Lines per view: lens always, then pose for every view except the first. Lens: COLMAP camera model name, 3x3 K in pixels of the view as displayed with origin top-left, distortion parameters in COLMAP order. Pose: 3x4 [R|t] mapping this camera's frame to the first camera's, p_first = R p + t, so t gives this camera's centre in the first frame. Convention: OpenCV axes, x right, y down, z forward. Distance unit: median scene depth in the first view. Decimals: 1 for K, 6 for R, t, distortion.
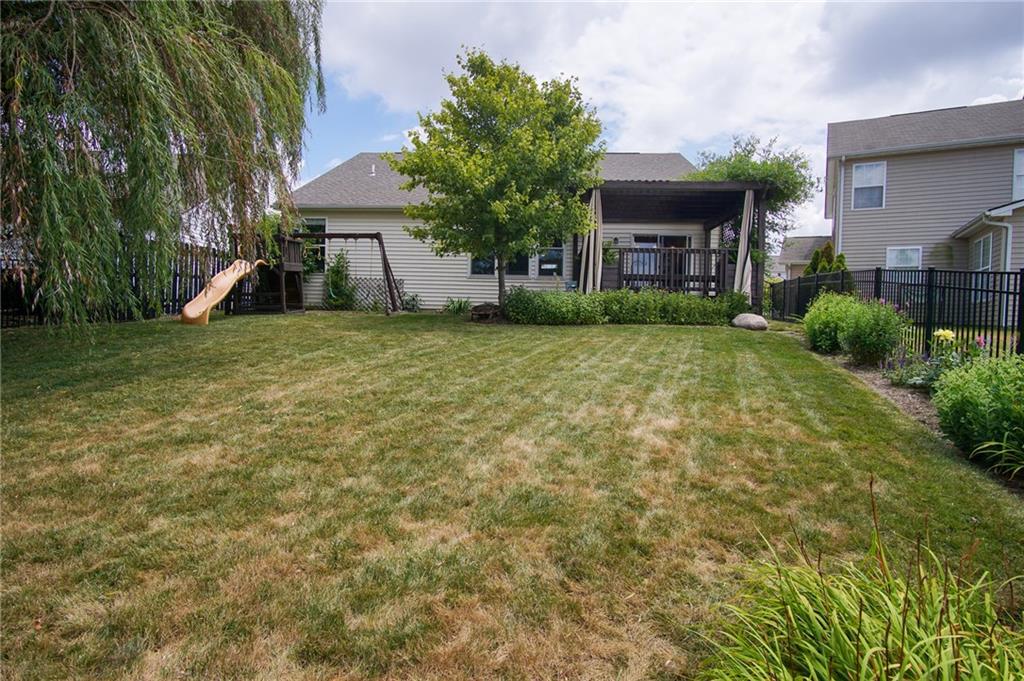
lens RADIAL K [[540.4, 0, 509.0], [0, 540.4, 331.6], [0, 0, 1]] dist [-0.033777, 0.008798]
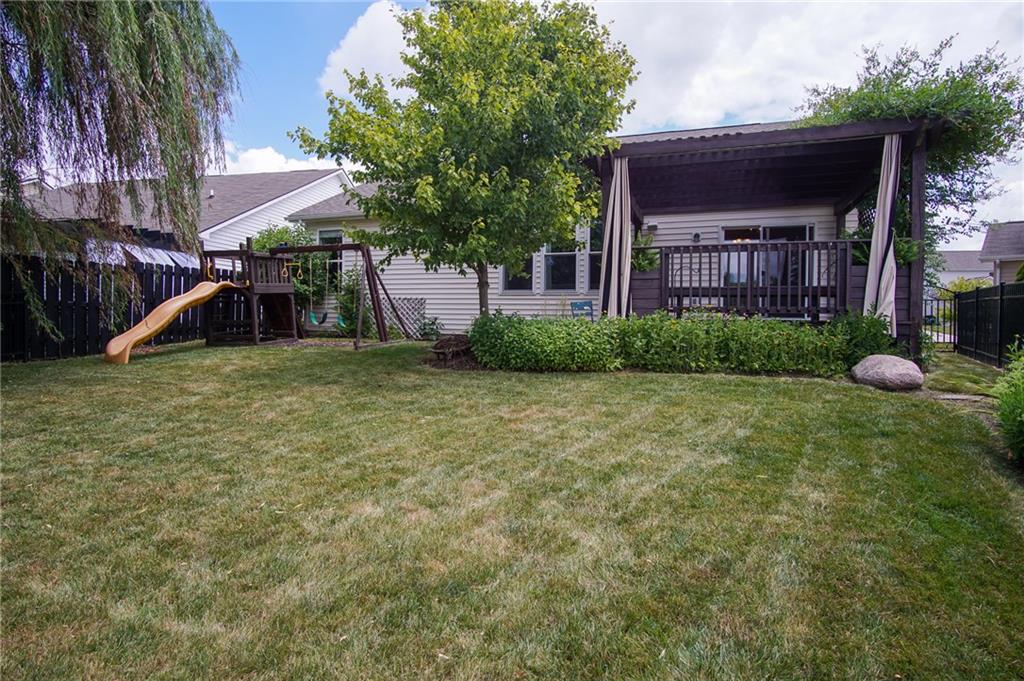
lens RADIAL K [[540.4, 0, 509.0], [0, 540.4, 331.6], [0, 0, 1]] dist [-0.033777, 0.008798]
pose [[0.960321, -0.003844, -0.278870, 0.214301], [-0.001139, 0.999843, -0.017705, -0.044770], [0.278895, 0.017320, 0.960166, 0.349032]]
